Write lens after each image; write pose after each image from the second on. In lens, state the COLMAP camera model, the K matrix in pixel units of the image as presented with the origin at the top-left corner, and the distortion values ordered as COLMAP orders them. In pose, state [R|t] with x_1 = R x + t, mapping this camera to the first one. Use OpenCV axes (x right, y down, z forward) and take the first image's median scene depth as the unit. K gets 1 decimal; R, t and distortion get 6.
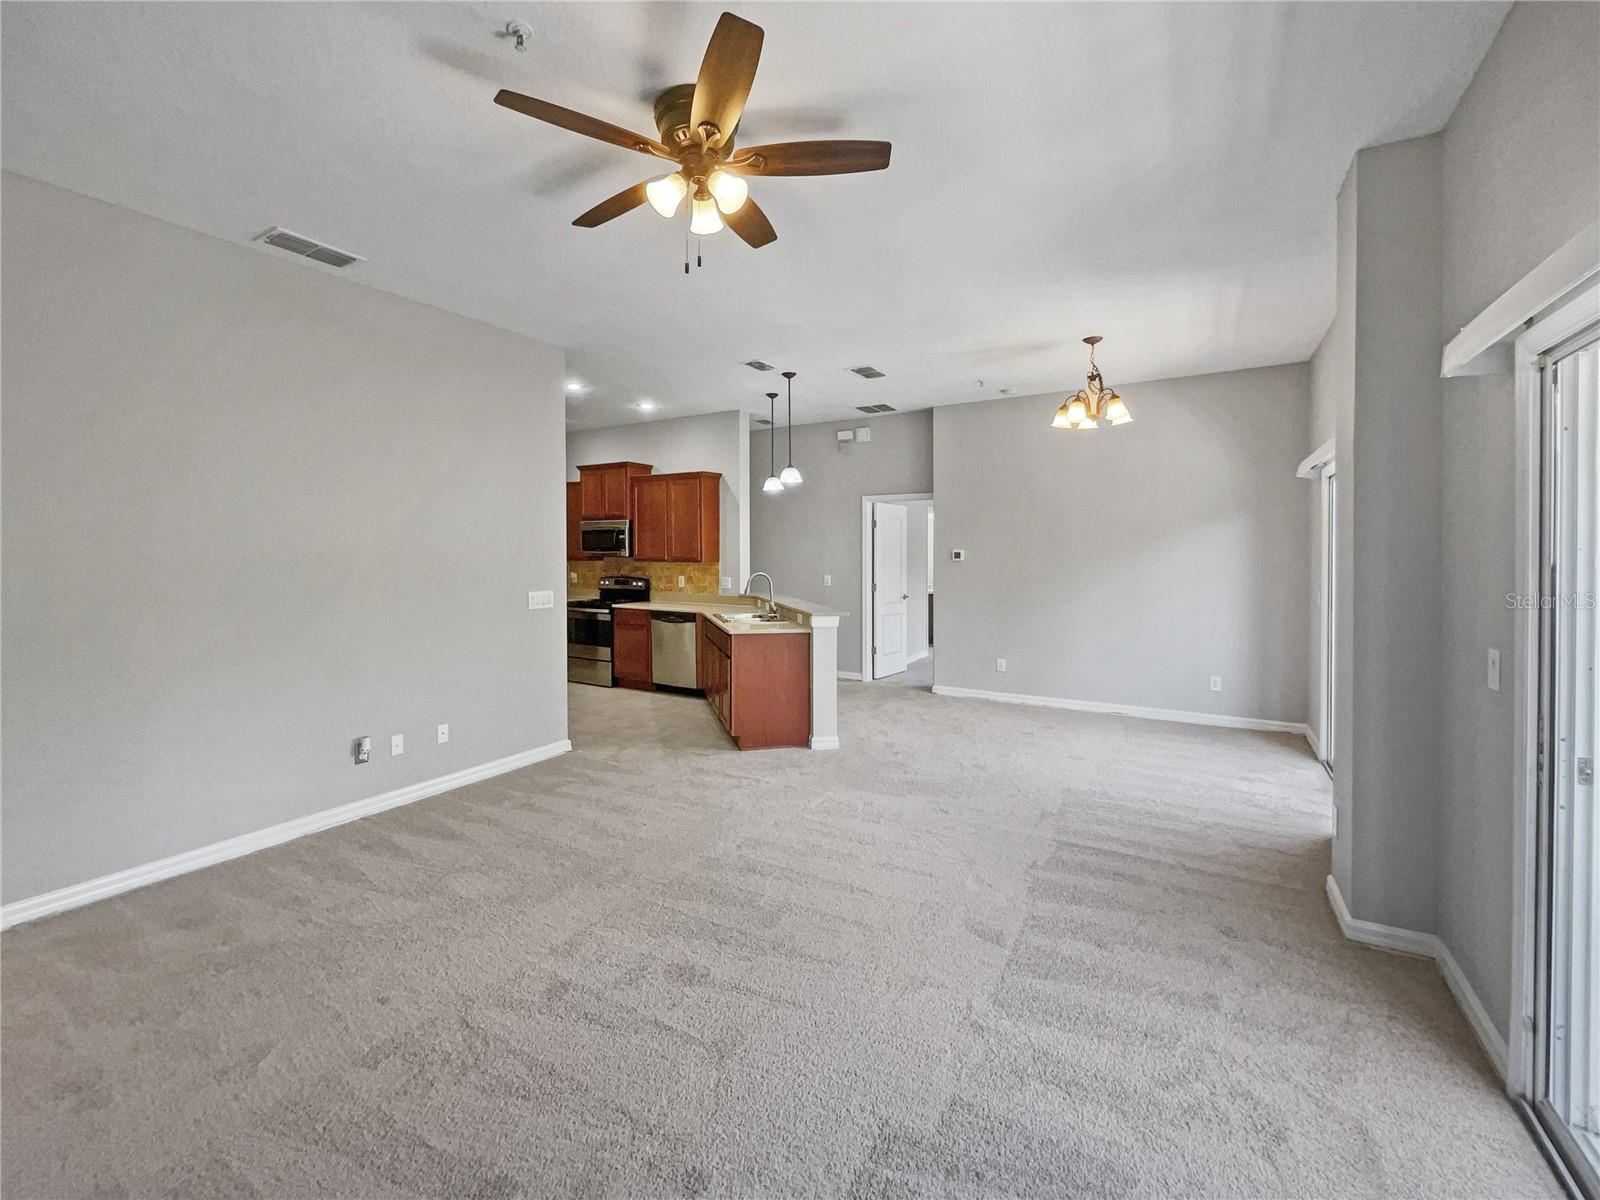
lens RADIAL K [[664.1, 0, 772.2], [0, 664.1, 562.0], [0, 0, 1]] dist [-0.003465, 0.000309]
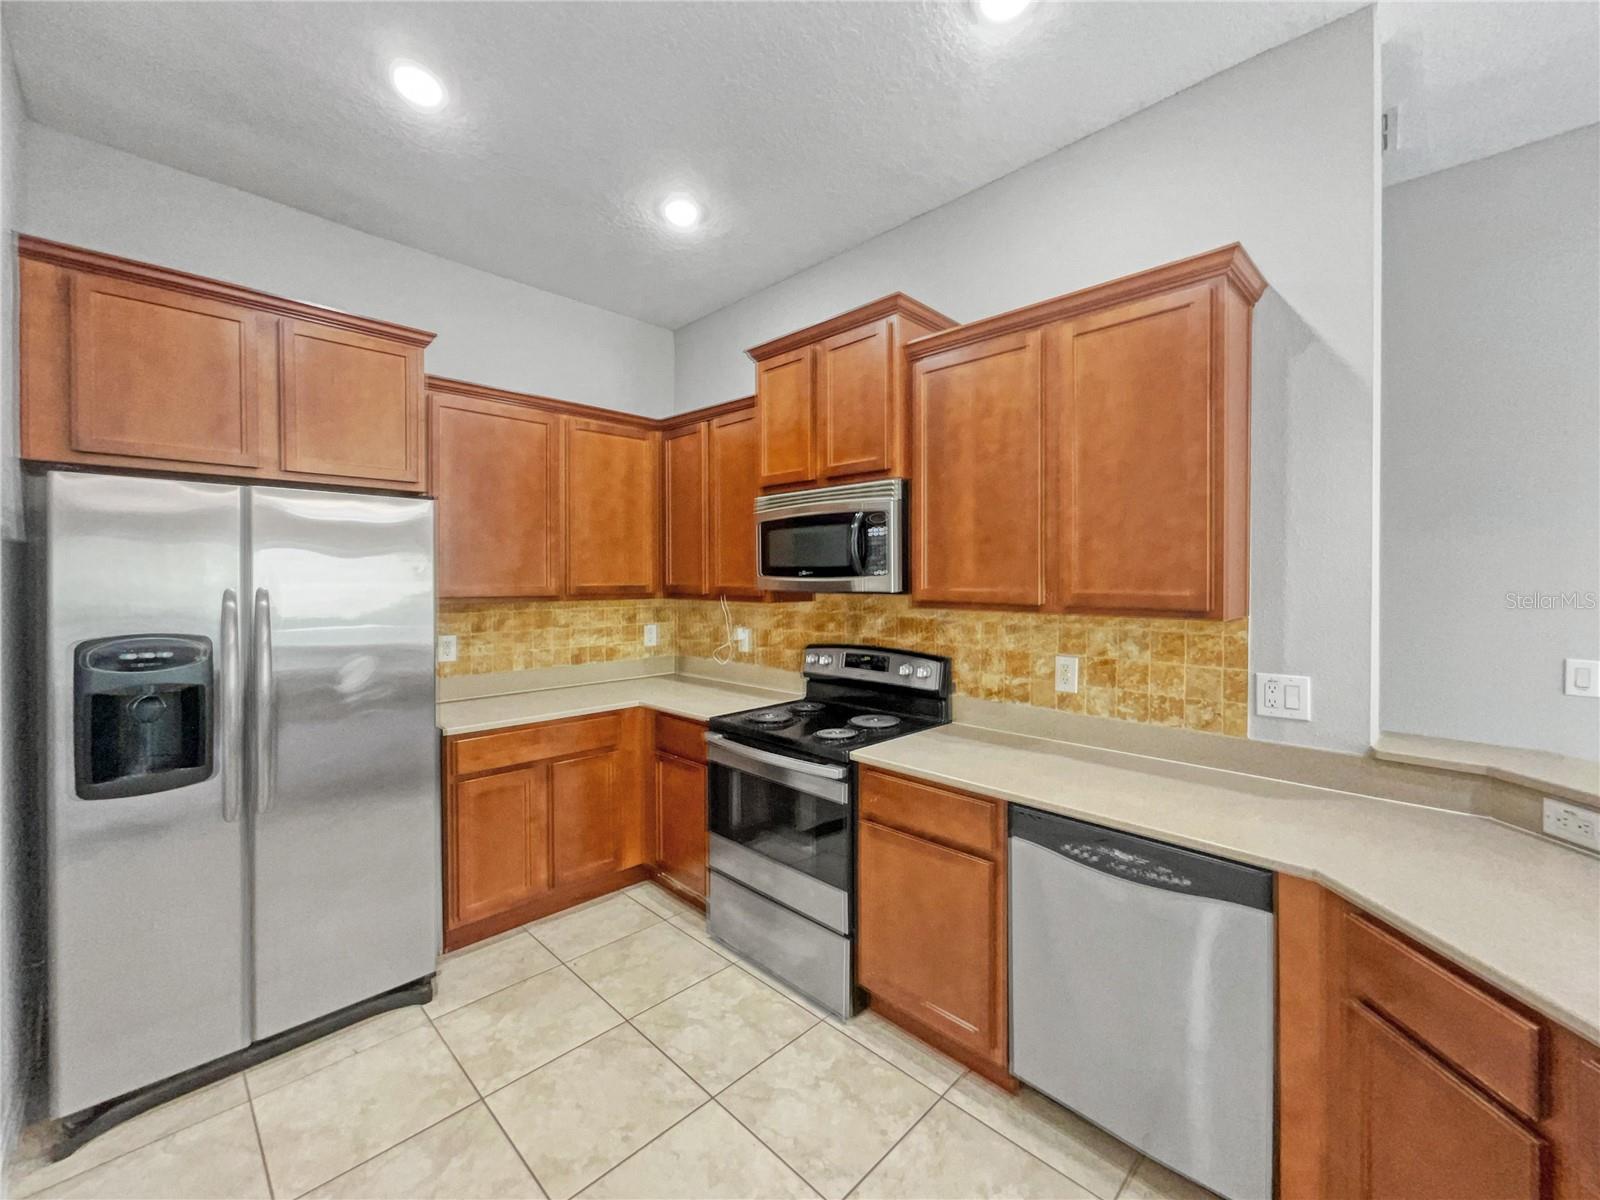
lens RADIAL K [[664.1, 0, 799.0], [0, 664.1, 588.5], [0, 0, 1]] dist [-0.003465, 0.000309]
pose [[0.972663, 0.006887, -0.232118, -0.188003], [-0.009023, 0.999926, -0.008138, -0.007046], [0.232045, 0.010010, 0.972654, 0.674036]]
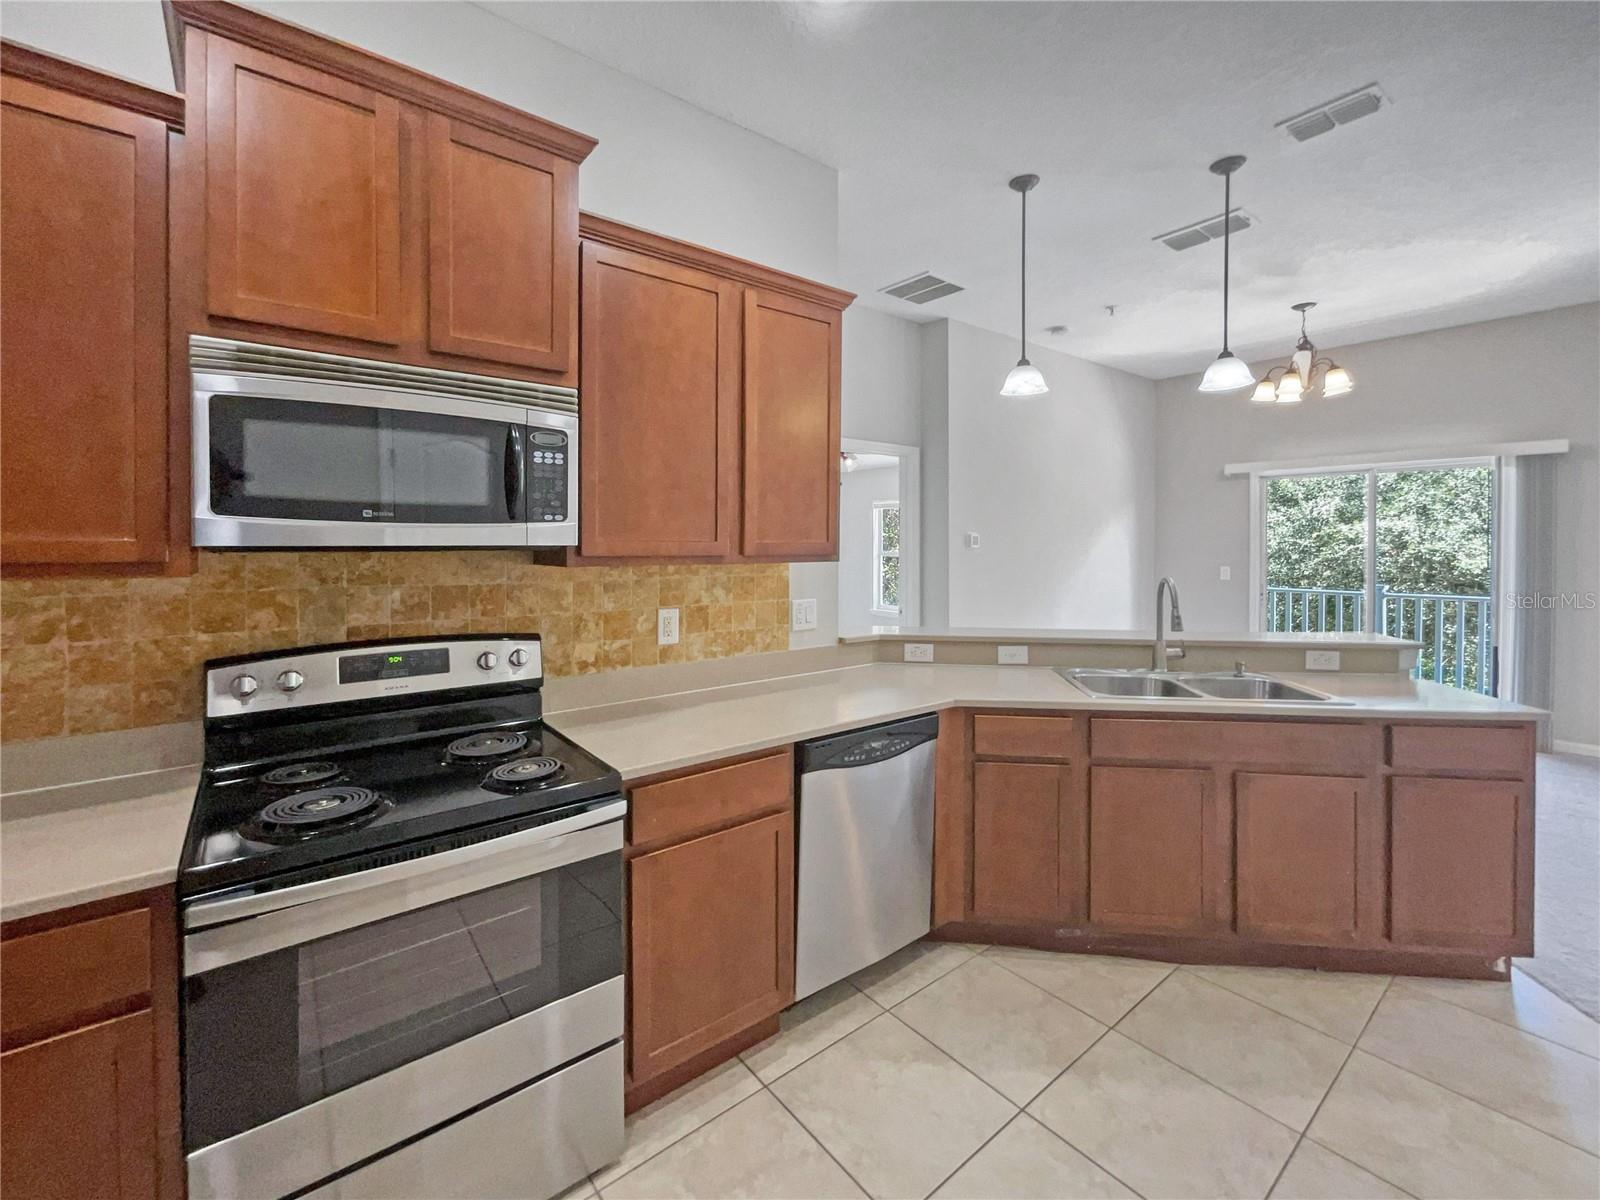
lens RADIAL K [[664.1, 0, 789.8], [0, 664.1, 559.2], [0, 0, 1]] dist [-0.003465, 0.000309]
pose [[0.348889, -0.023428, 0.936871, -0.407332], [0.020571, 0.999638, 0.017337, -0.006173], [-0.936938, 0.013224, 0.349244, 0.844263]]
